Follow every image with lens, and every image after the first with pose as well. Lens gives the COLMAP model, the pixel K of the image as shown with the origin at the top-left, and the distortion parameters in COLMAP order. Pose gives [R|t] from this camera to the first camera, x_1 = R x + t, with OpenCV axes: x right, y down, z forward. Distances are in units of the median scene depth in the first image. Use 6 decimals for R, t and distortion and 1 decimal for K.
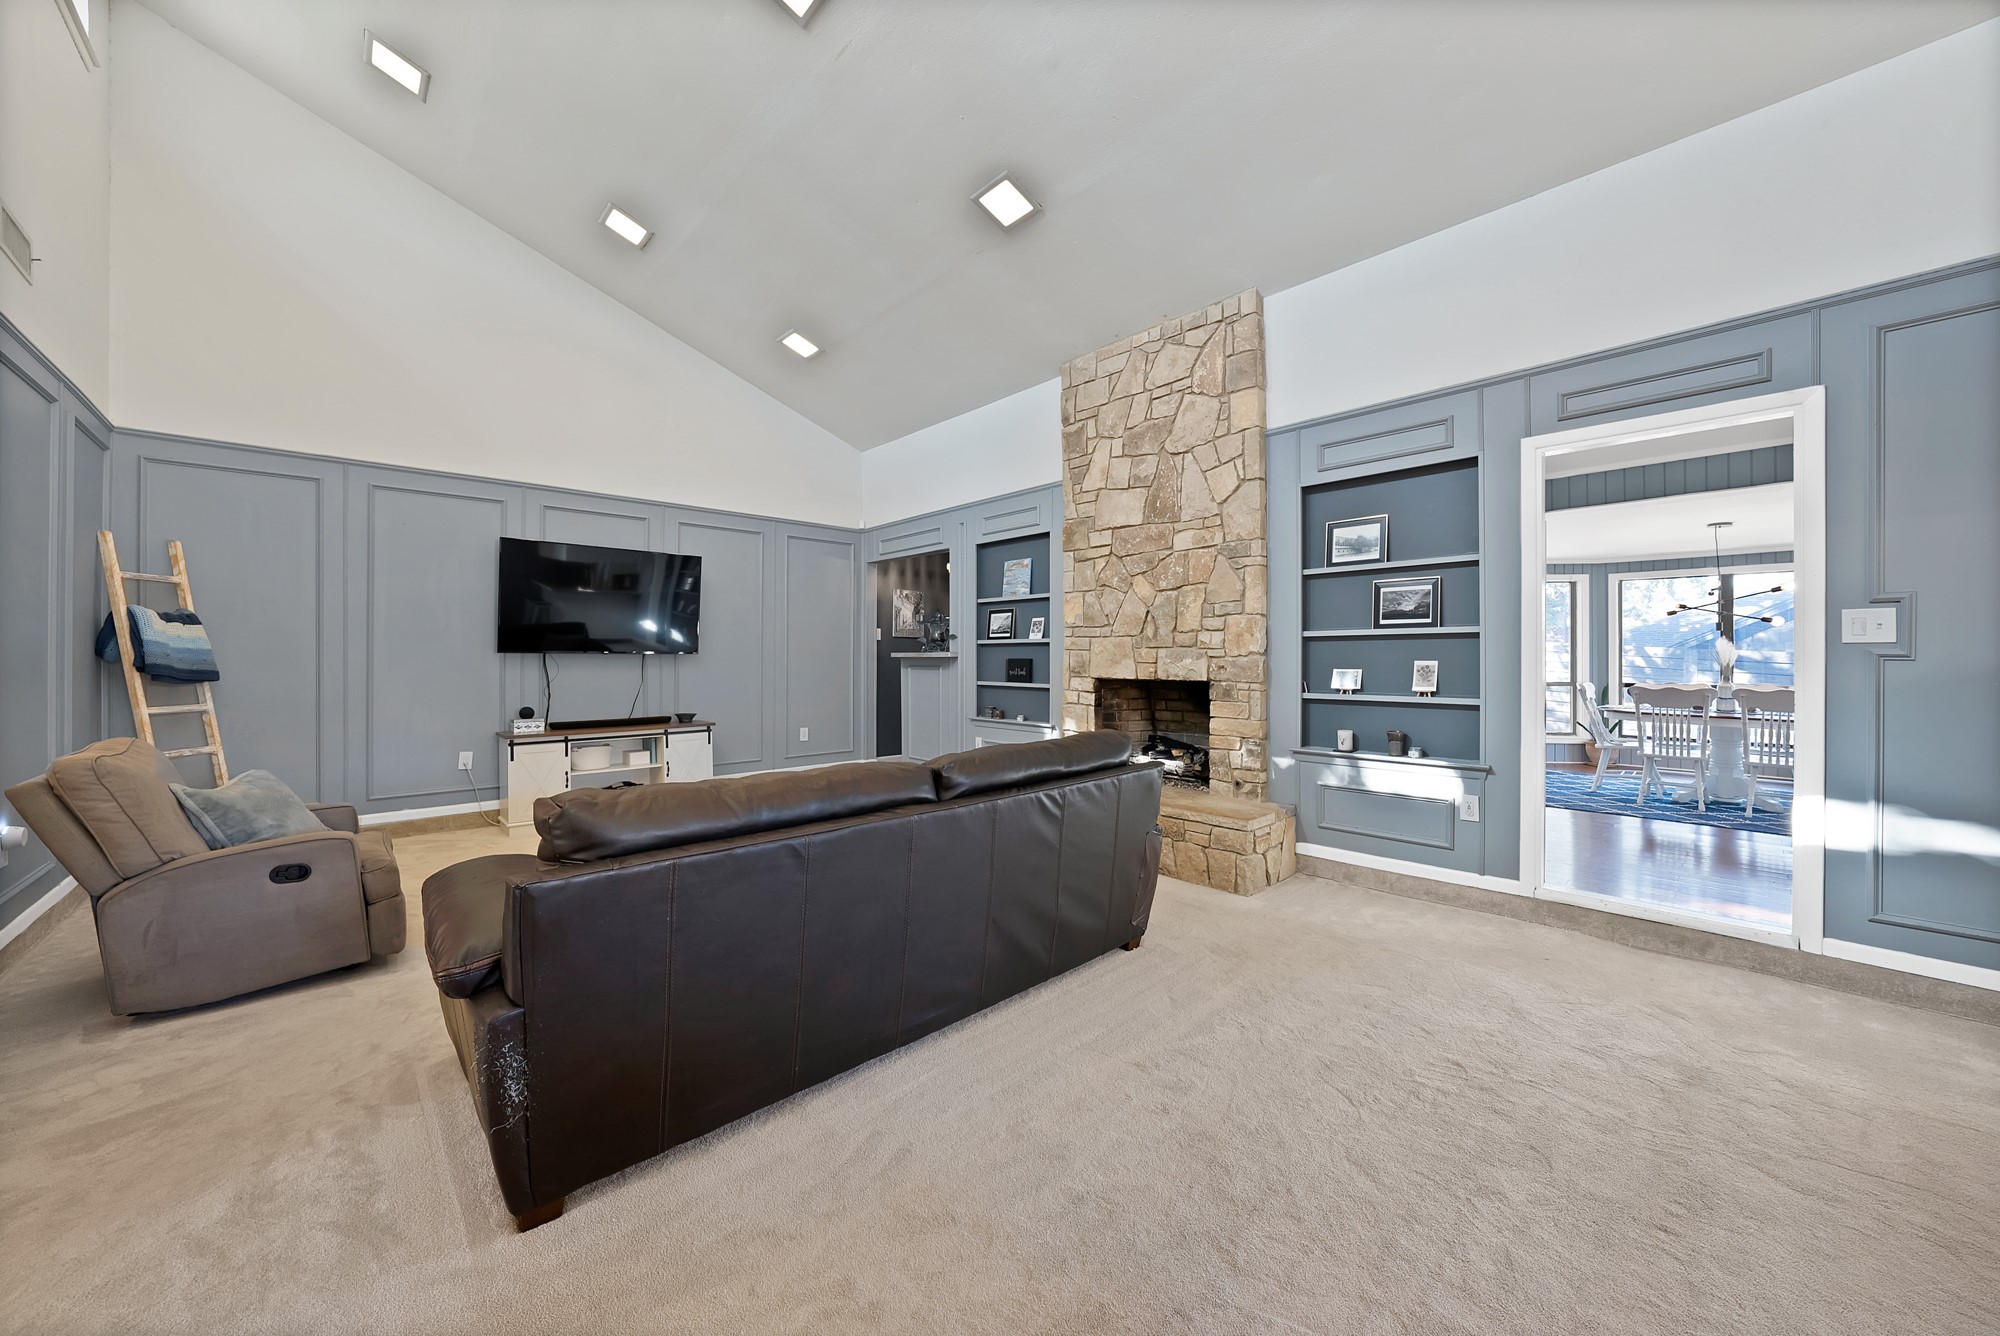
lens RADIAL K [[716.4, 0, 983.0], [0, 716.4, 654.7], [0, 0, 1]] dist [-0.026925, 0.004367]
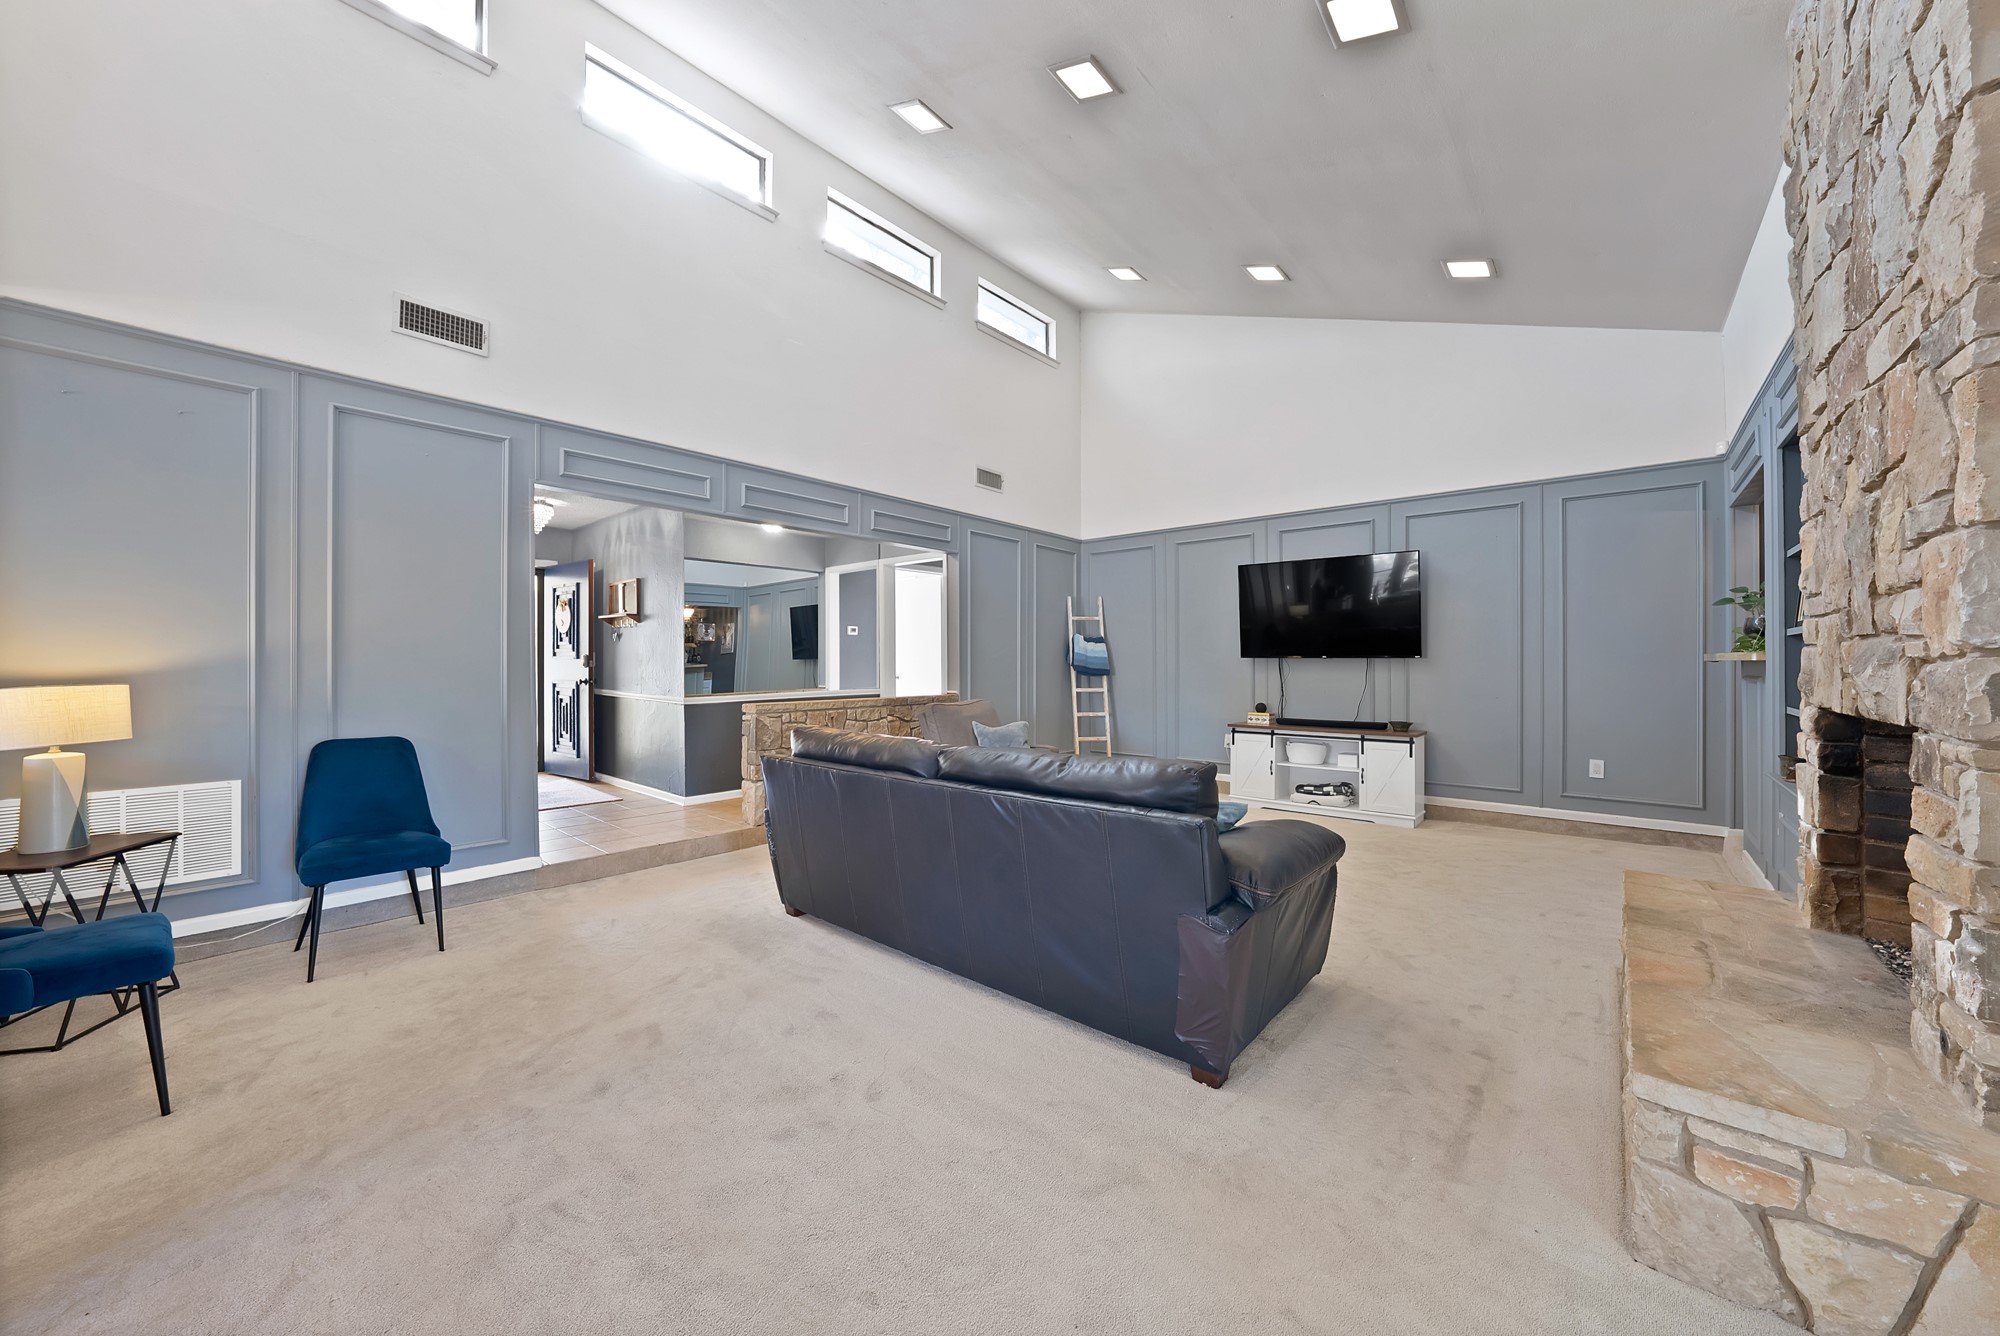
lens RADIAL K [[716.4, 0, 1002.1], [0, 716.4, 658.4], [0, 0, 1]] dist [-0.026925, 0.004367]
pose [[0.107388, -0.004205, -0.994208, 0.612926], [0.003094, 0.999988, -0.003895, 0.001883], [0.994212, -0.002658, 0.107400, 0.513289]]
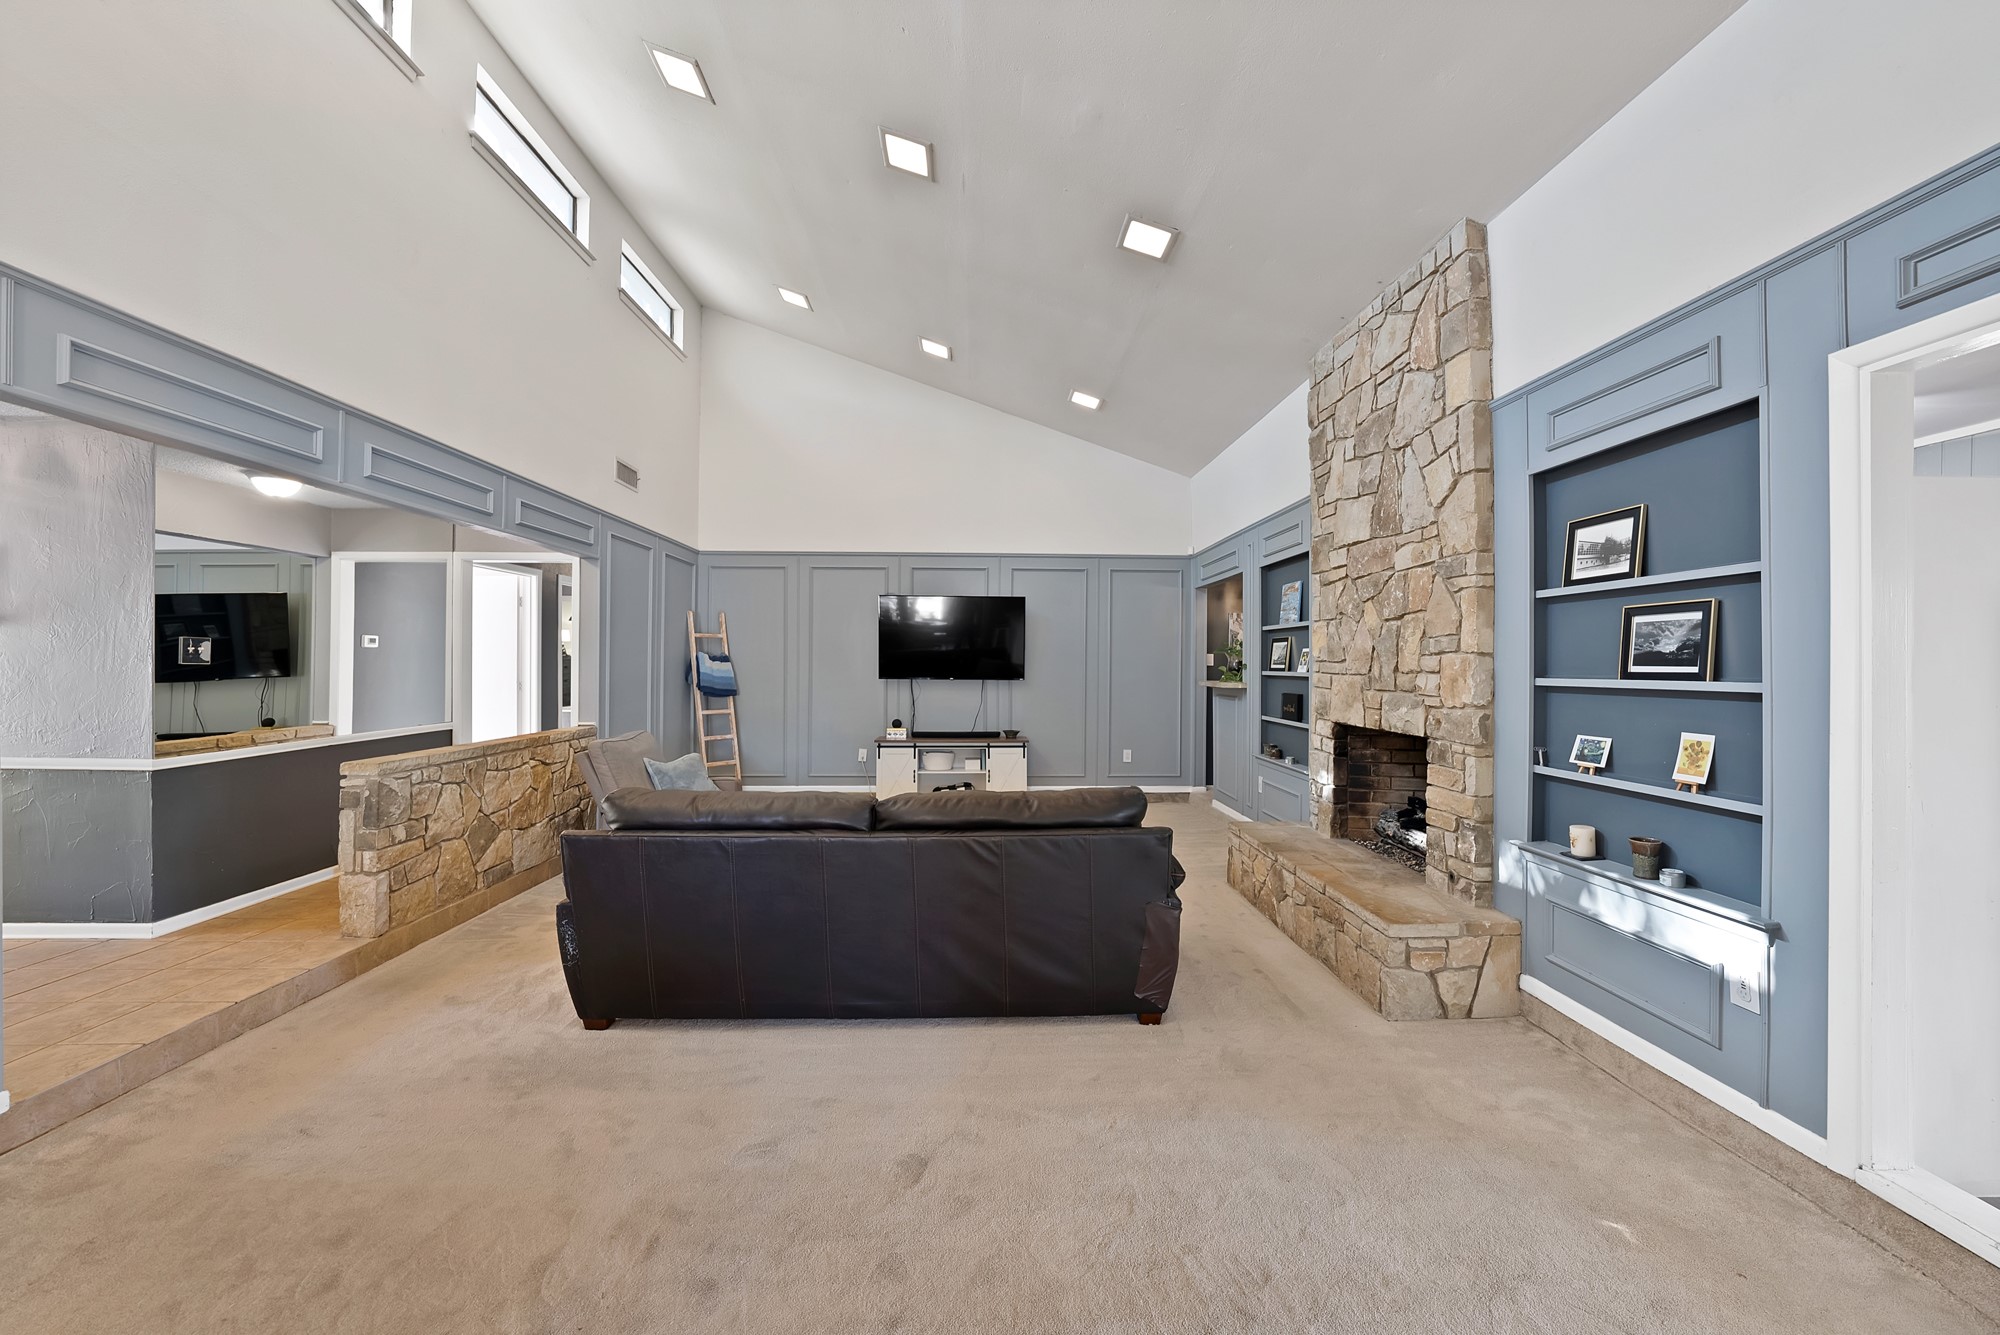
lens RADIAL K [[716.4, 0, 998.0], [0, 716.4, 656.6], [0, 0, 1]] dist [-0.026925, 0.004367]
pose [[0.755361, -0.001645, -0.655307, 0.471490], [-0.003265, 0.999975, -0.006273, -0.044611], [0.655301, 0.006878, 0.755337, 0.112082]]
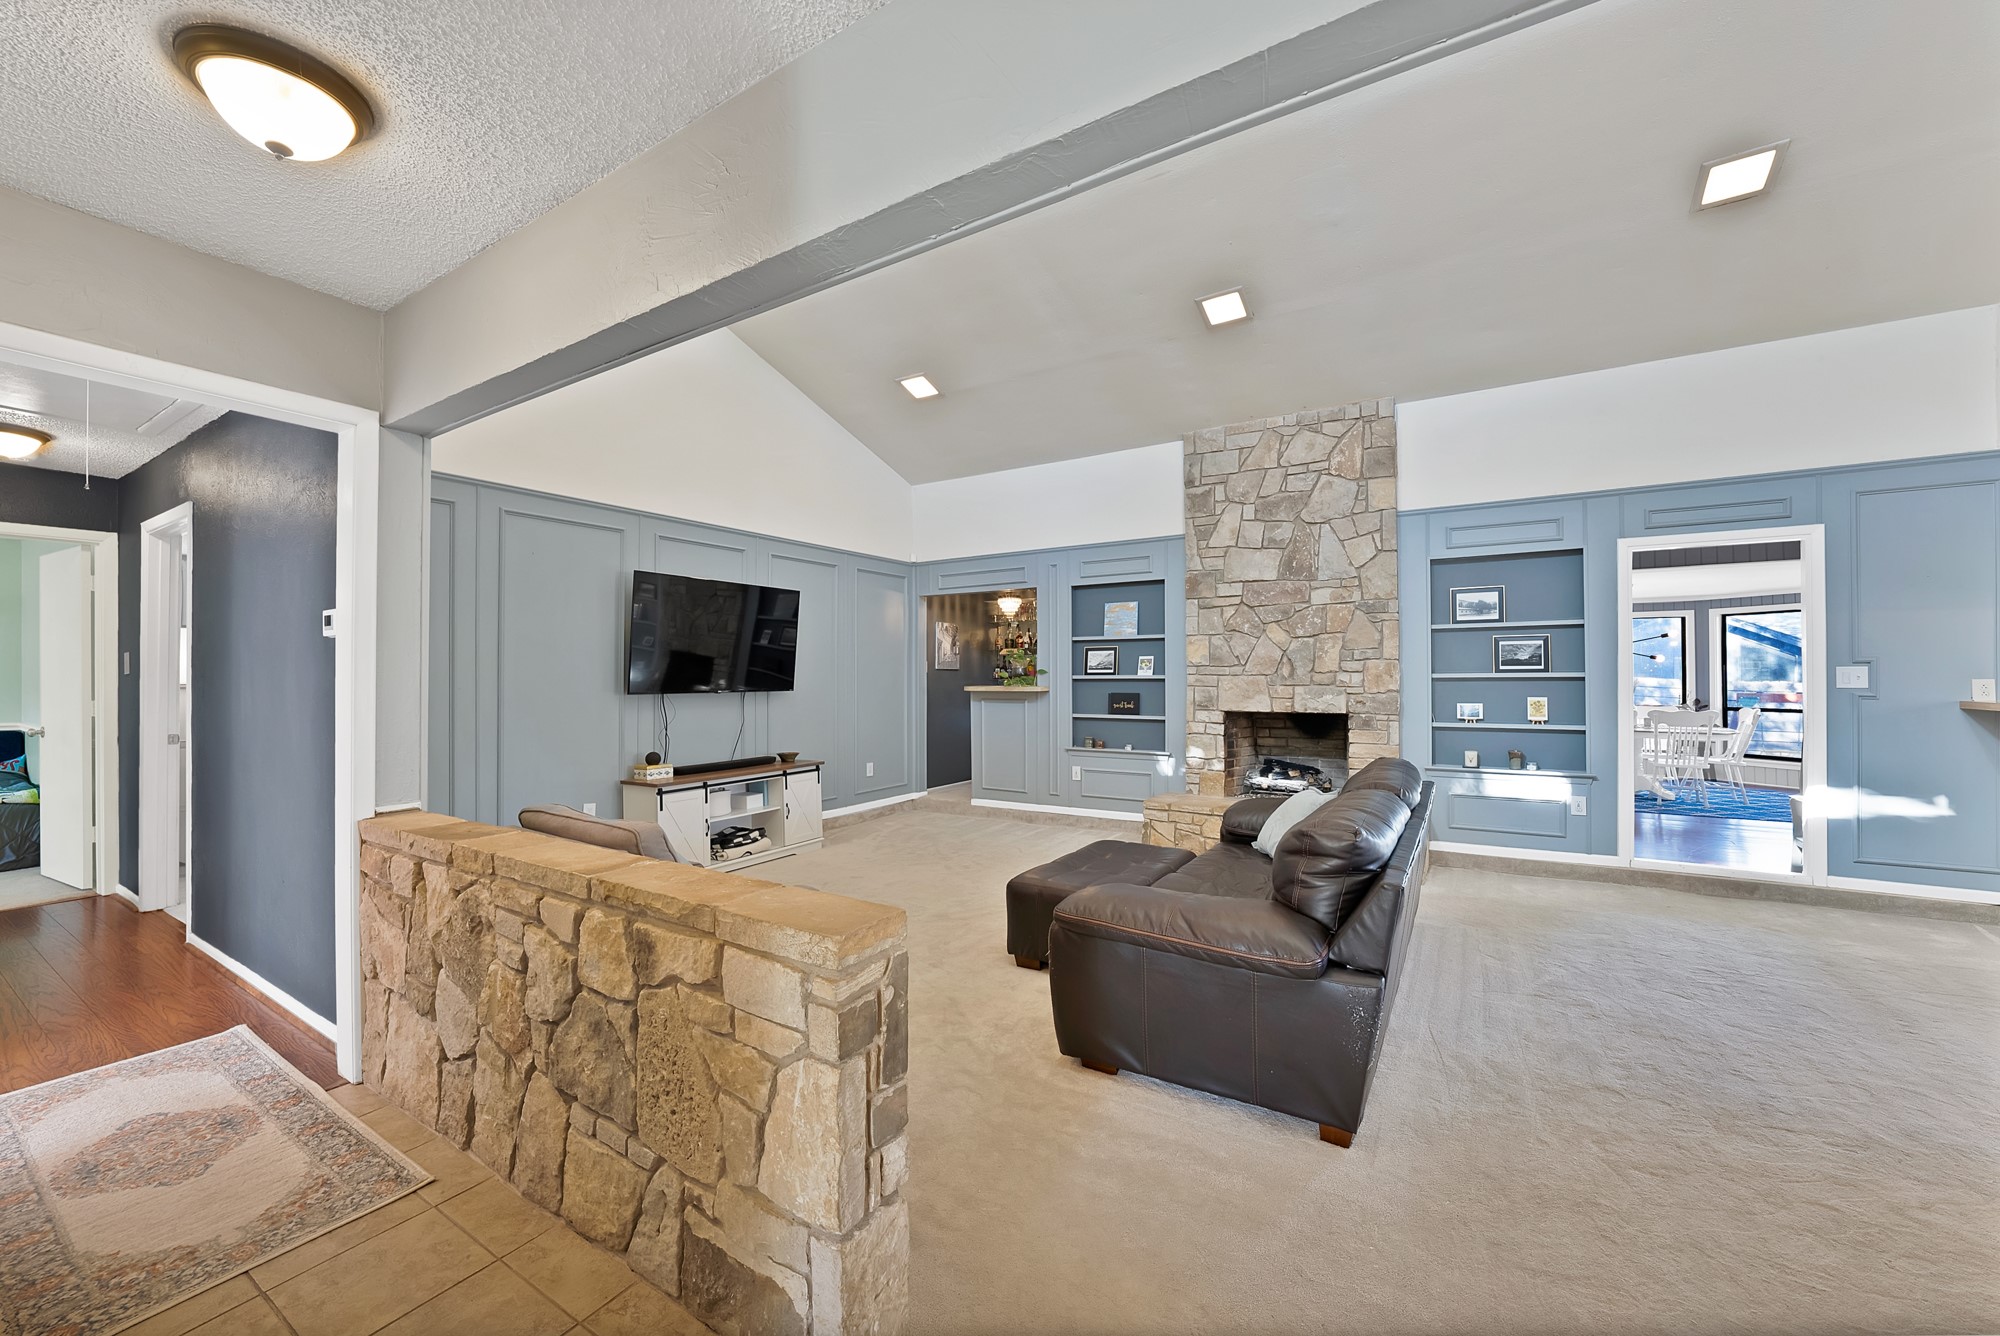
lens RADIAL K [[772.4, 0, 924.3], [0, 772.4, 666.8], [0, 0, 1]] dist [-0.015636, -0.000298]
pose [[0.968699, -0.001139, 0.248238, -0.707899], [0.003144, 0.999966, -0.007680, -0.034604], [-0.248220, 0.008220, 0.968669, -0.087977]]
